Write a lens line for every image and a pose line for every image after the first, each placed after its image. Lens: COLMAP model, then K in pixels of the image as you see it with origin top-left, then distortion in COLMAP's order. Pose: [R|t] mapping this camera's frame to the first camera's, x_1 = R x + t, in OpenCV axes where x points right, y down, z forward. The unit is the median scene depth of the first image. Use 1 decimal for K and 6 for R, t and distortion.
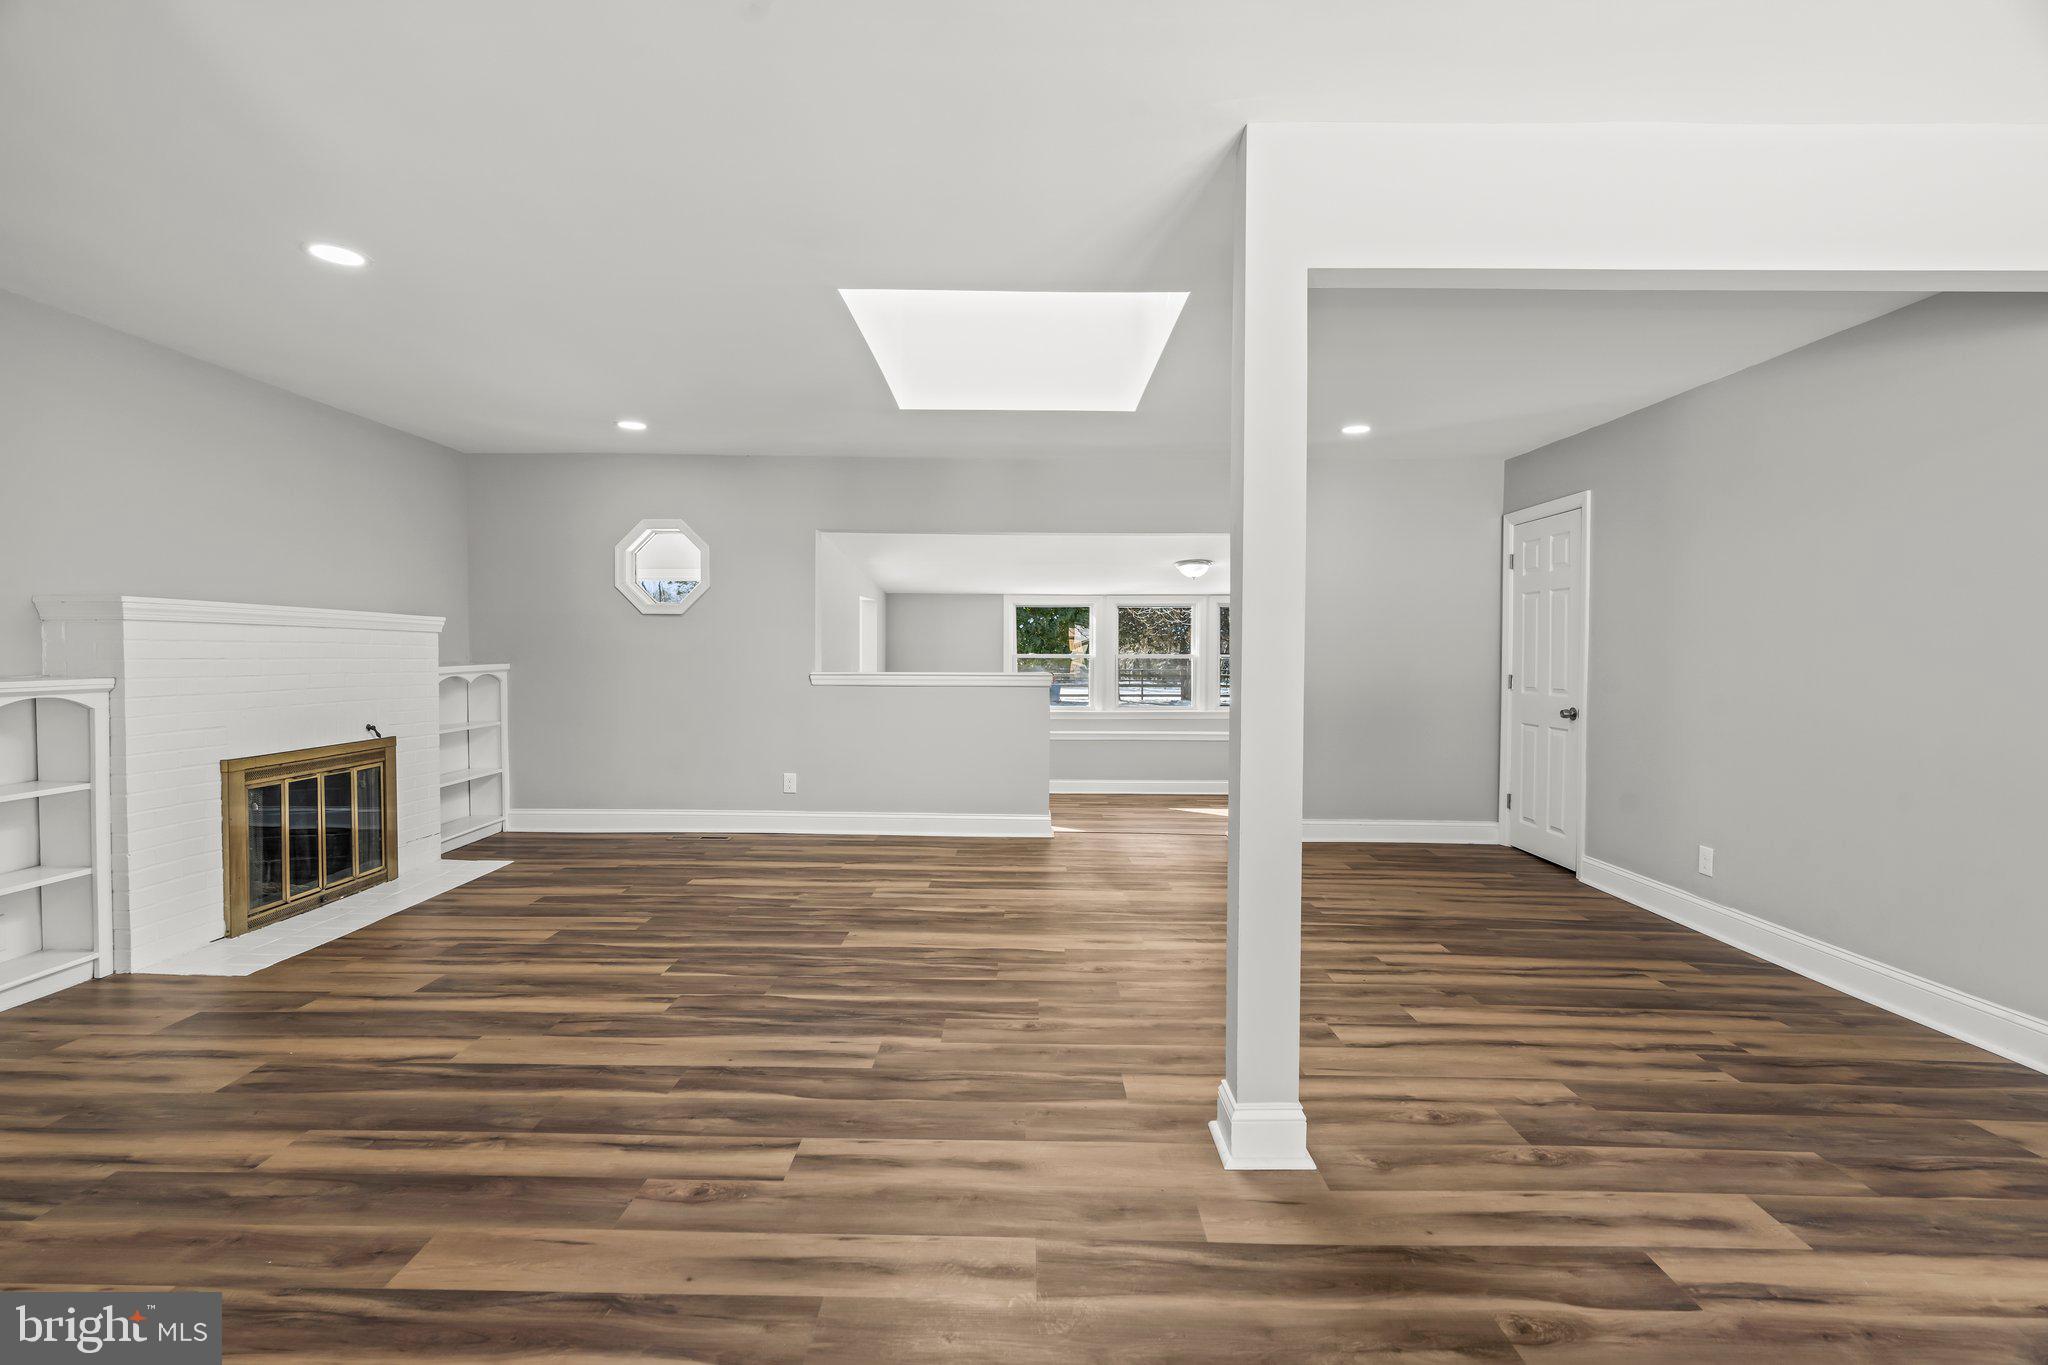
lens RADIAL K [[923.6, 0, 984.3], [0, 923.6, 679.9], [0, 0, 1]] dist [0.000348, 0.000126]
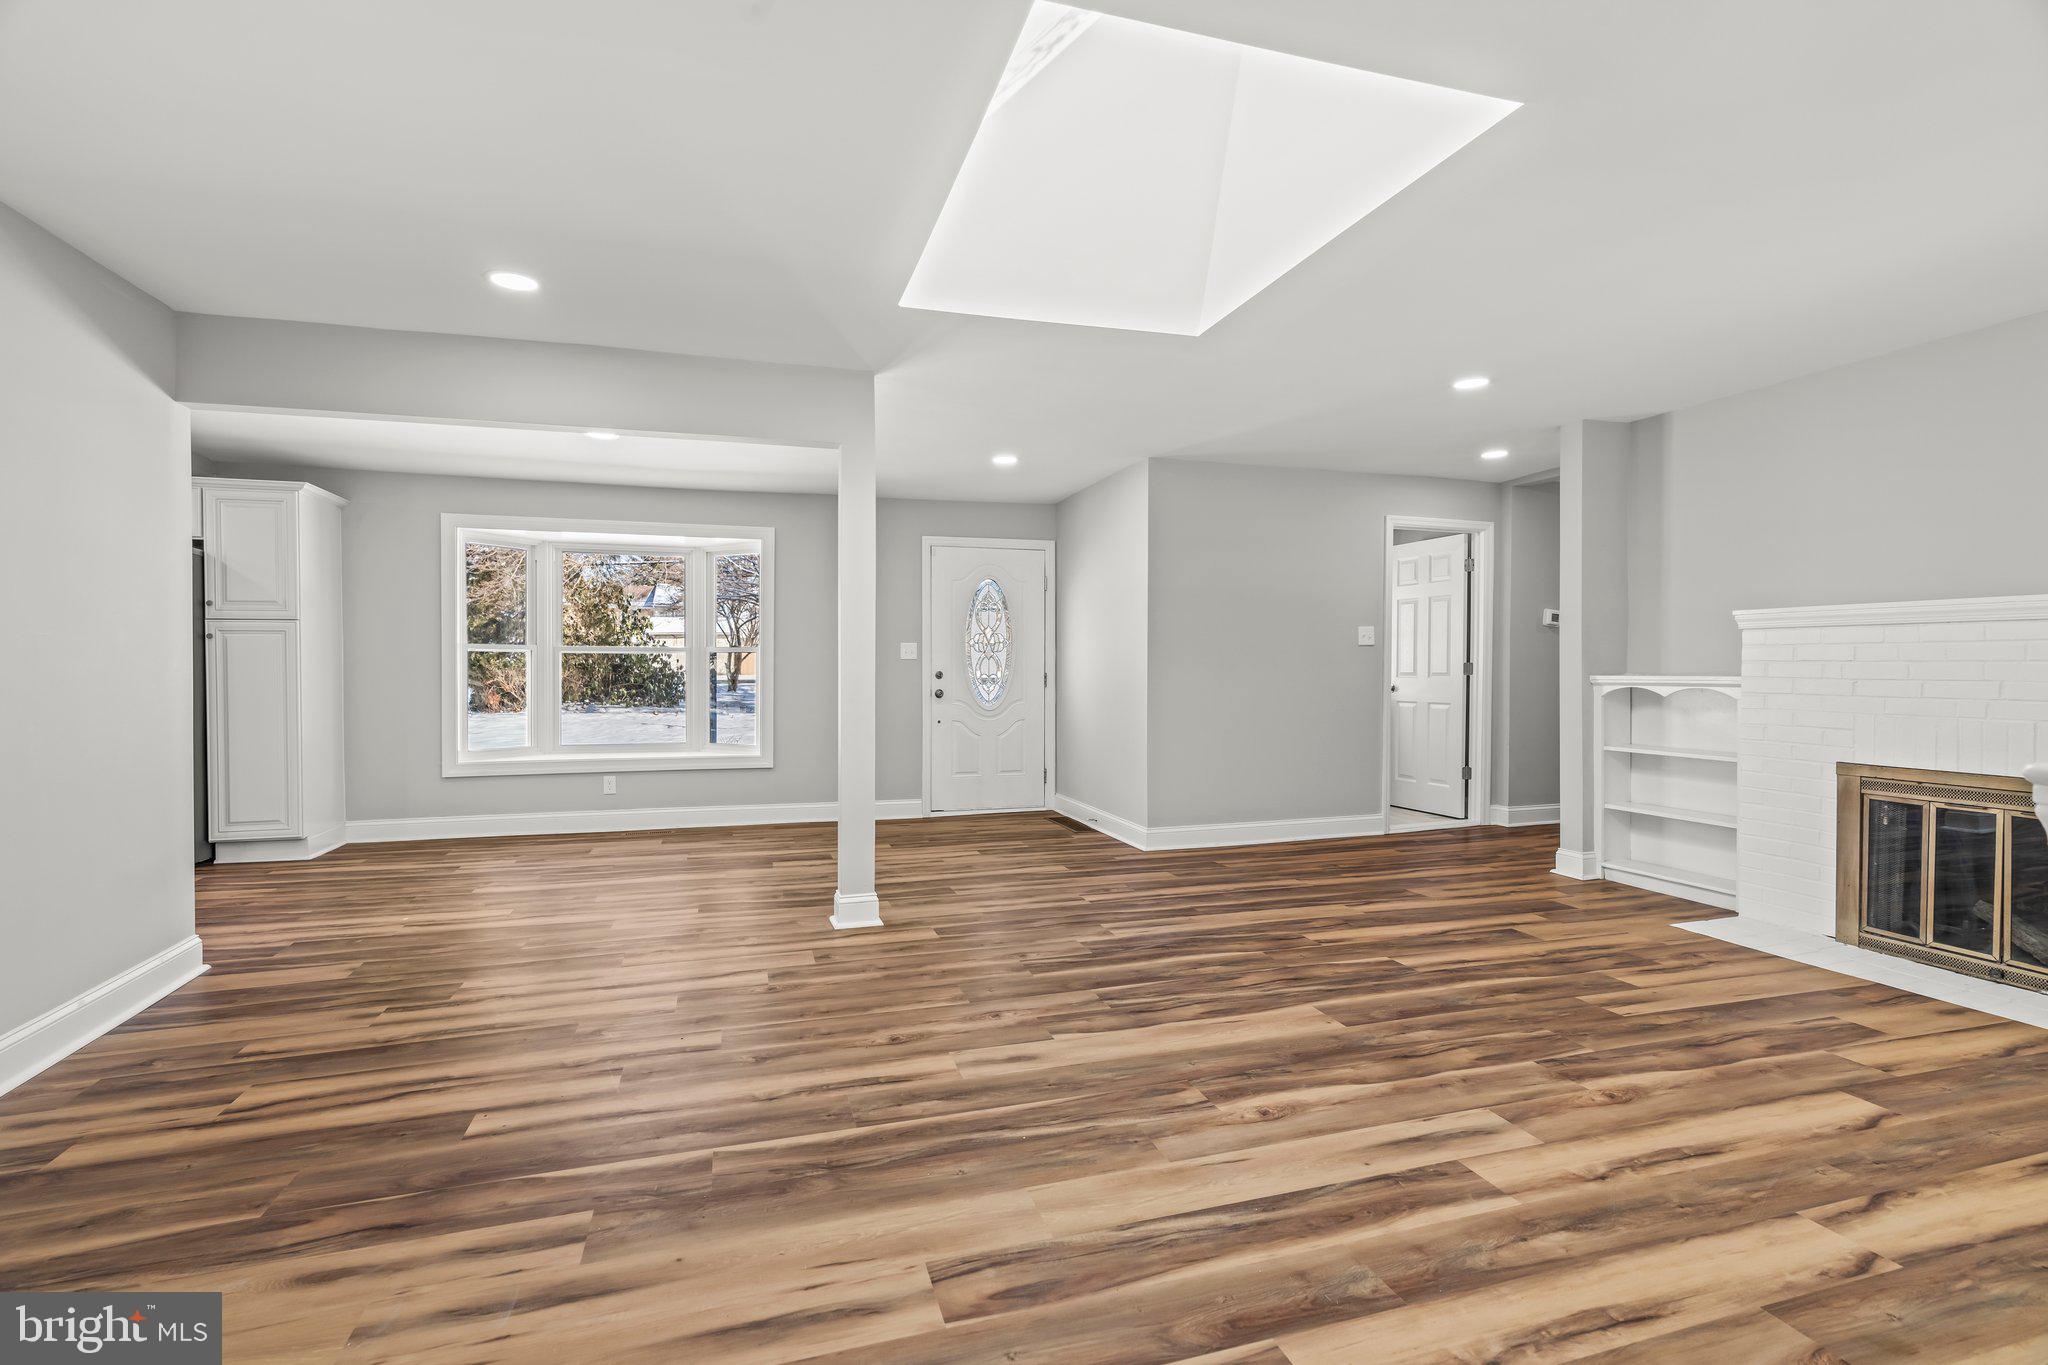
lens RADIAL K [[923.6, 0, 984.3], [0, 923.6, 679.9], [0, 0, 1]] dist [0.000348, 0.000126]
pose [[-0.953748, -0.002964, -0.300593, 0.400006], [-0.016115, 0.999018, 0.041281, -0.031571], [0.300176, 0.044216, -0.952859, 1.835732]]
